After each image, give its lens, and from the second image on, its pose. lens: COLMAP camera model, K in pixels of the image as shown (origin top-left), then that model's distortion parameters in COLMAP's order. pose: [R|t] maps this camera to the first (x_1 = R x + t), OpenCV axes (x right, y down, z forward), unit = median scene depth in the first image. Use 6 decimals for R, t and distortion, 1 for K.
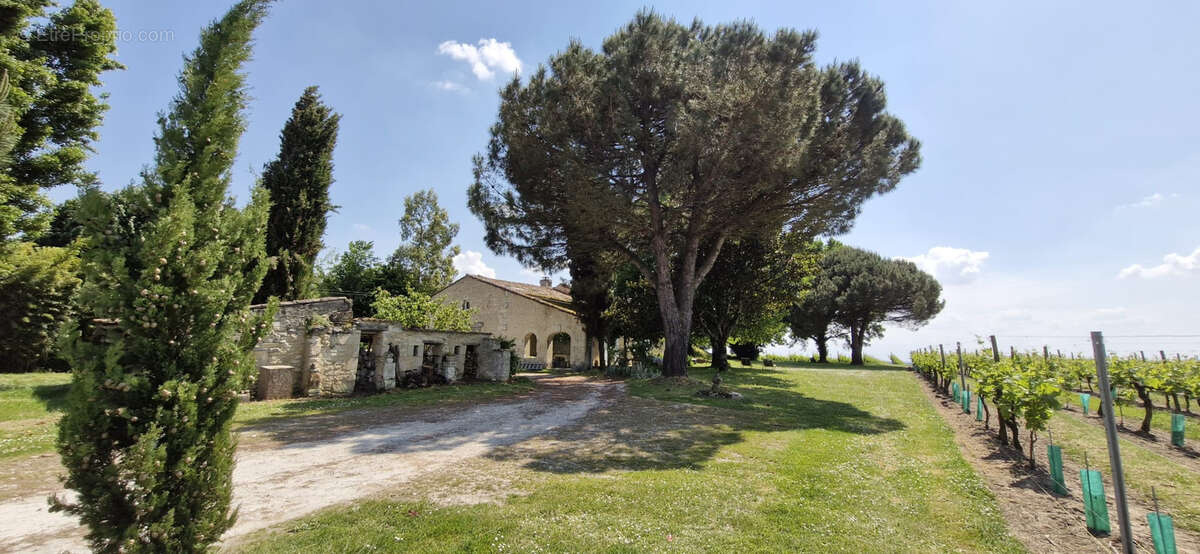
lens RADIAL K [[477.9, 0, 607.5], [0, 477.9, 281.8], [0, 0, 1]] dist [0.001360, 0.000126]
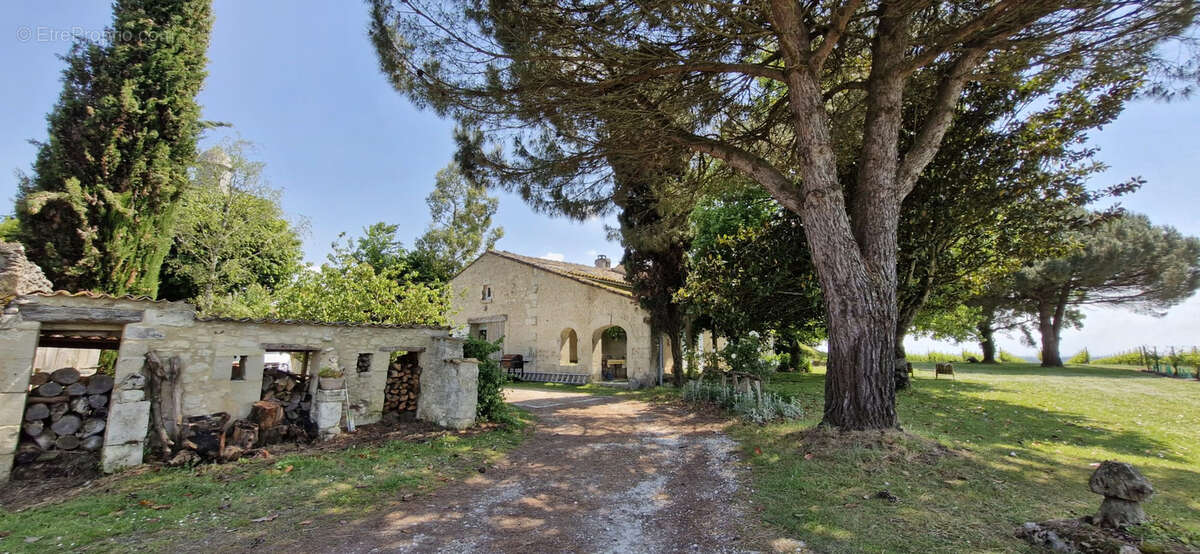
lens RADIAL K [[477.9, 0, 601.0], [0, 477.9, 277.3], [0, 0, 1]] dist [0.001360, 0.000126]
pose [[0.983578, -0.038800, -0.176265, 0.004275], [0.037796, 0.999244, -0.009052, 0.048059], [0.176484, 0.002241, 0.984301, 0.386022]]
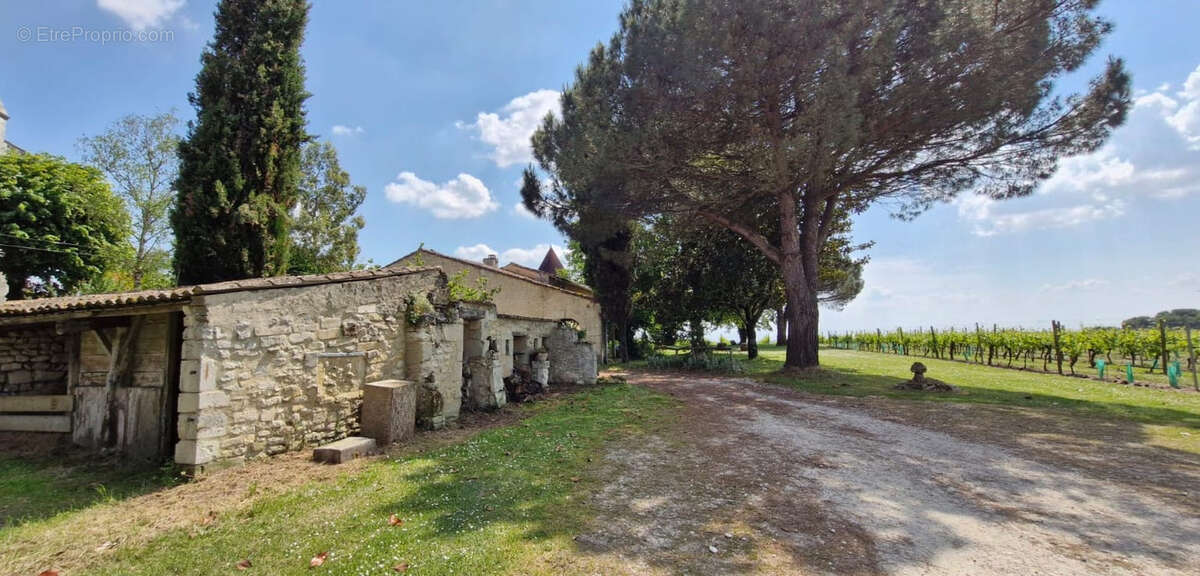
lens RADIAL K [[498.9, 0, 592.0], [0, 498.9, 293.5], [0, 0, 1]] dist [-0.002703, -0.000092]
pose [[0.966494, -0.011609, 0.256425, -0.287704], [-0.001270, 0.998748, 0.050004, 0.019376], [-0.256684, -0.048654, 0.965270, 0.175313]]
